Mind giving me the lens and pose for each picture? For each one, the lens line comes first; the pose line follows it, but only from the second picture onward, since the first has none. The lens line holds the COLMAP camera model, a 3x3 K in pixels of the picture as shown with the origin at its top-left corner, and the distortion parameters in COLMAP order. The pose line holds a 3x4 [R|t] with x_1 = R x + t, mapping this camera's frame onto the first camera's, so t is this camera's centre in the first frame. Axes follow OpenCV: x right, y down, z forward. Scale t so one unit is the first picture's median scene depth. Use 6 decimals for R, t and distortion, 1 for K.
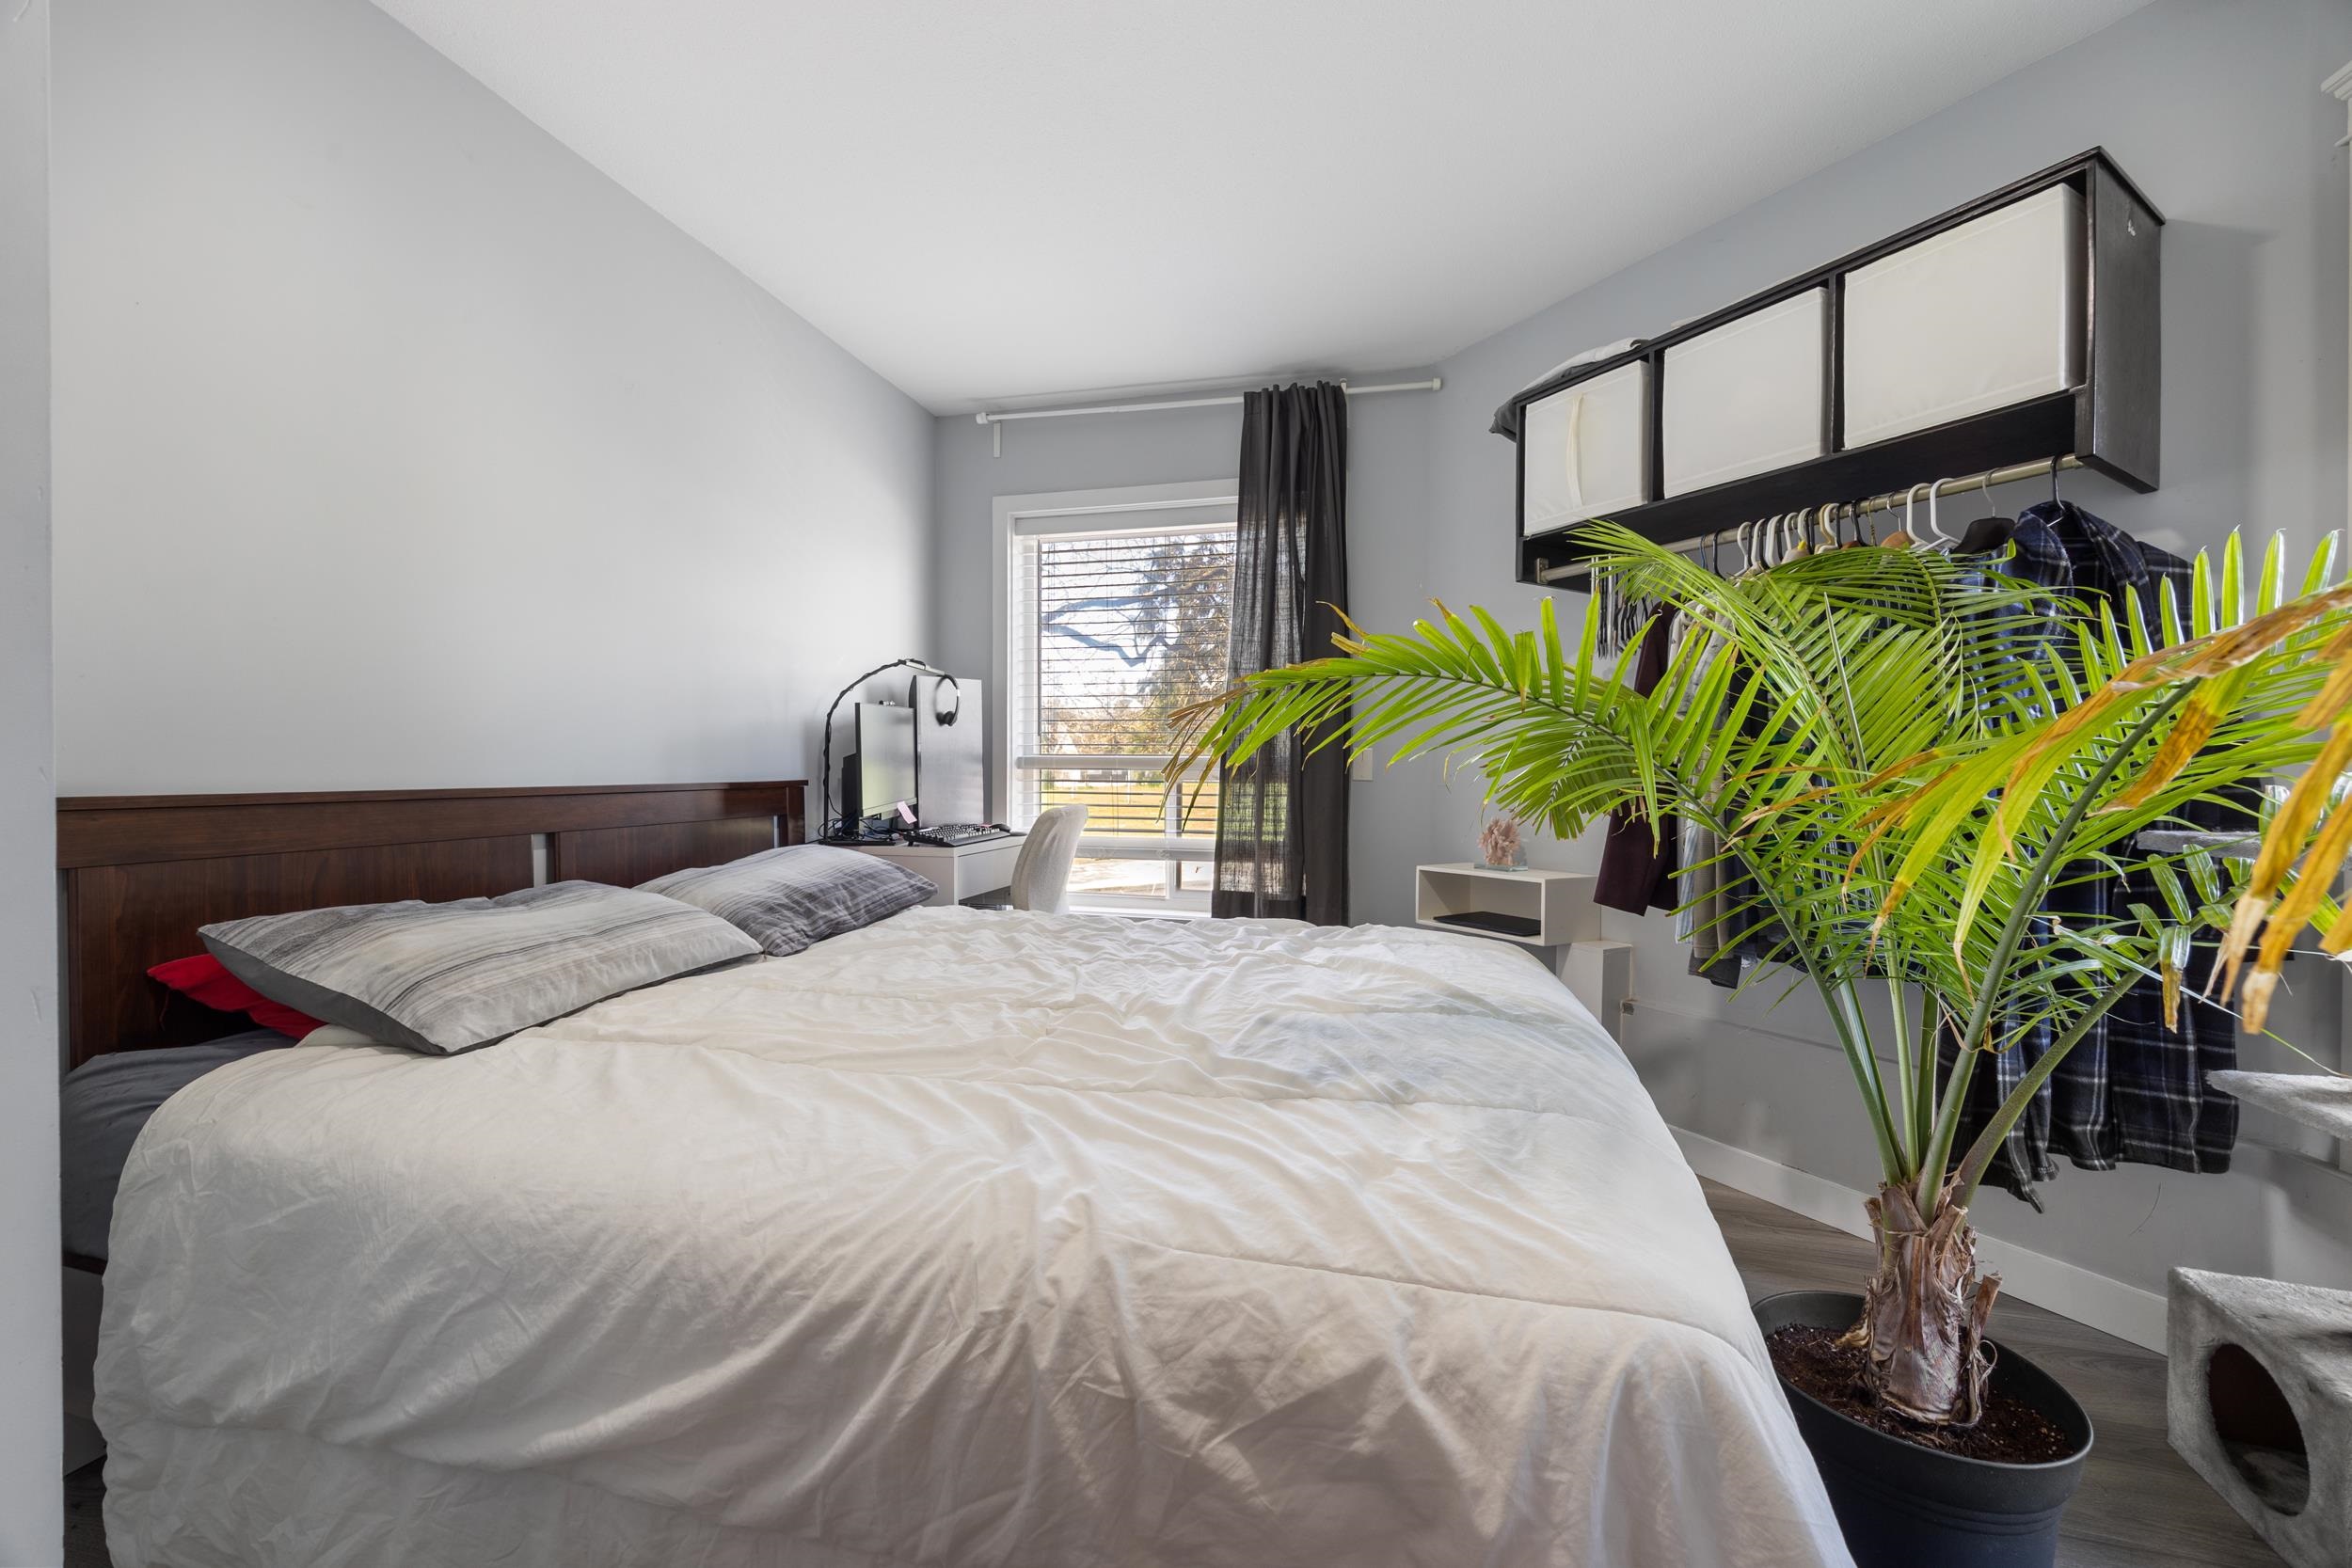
lens RADIAL K [[896.4, 0, 1175.9], [0, 896.4, 777.3], [0, 0, 1]] dist [-0.001081, -0.000057]
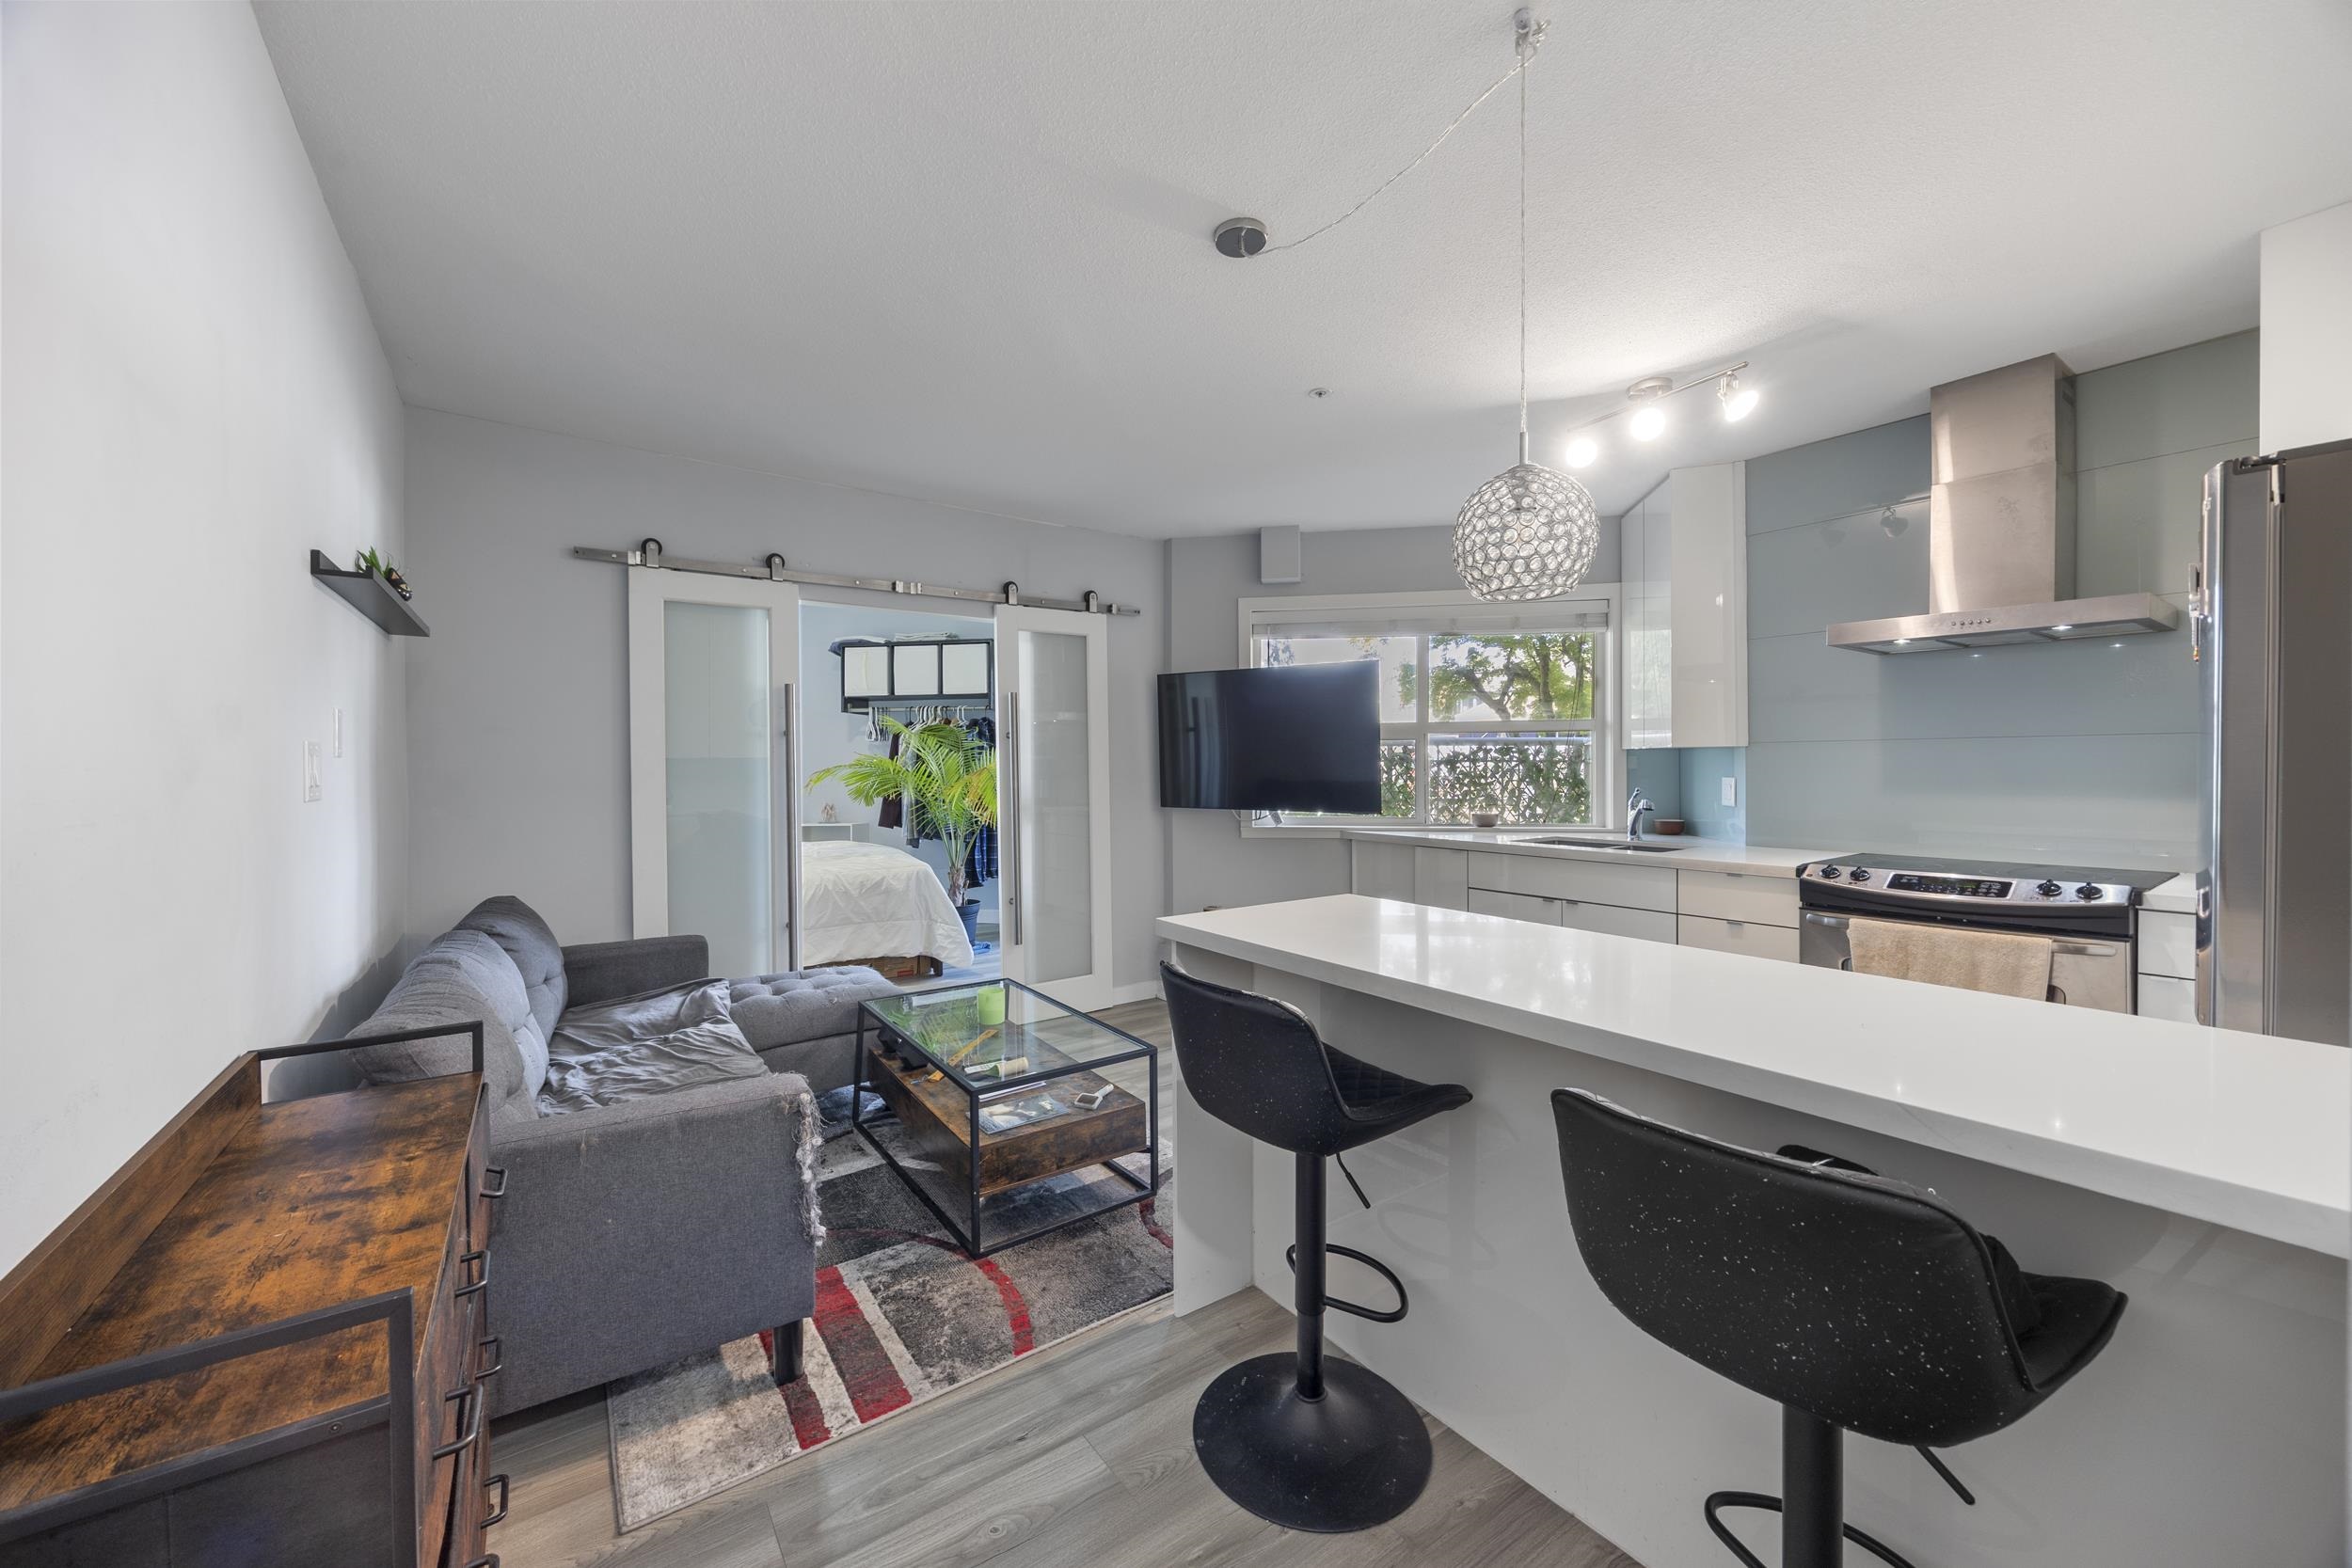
lens RADIAL K [[896.4, 0, 1175.9], [0, 896.4, 777.3], [0, 0, 1]] dist [-0.001081, -0.000057]
pose [[0.636273, -0.010083, 0.771398, -1.336475], [0.003970, 0.999944, 0.009796, -0.059654], [-0.771454, -0.003170, 0.636277, -1.866738]]
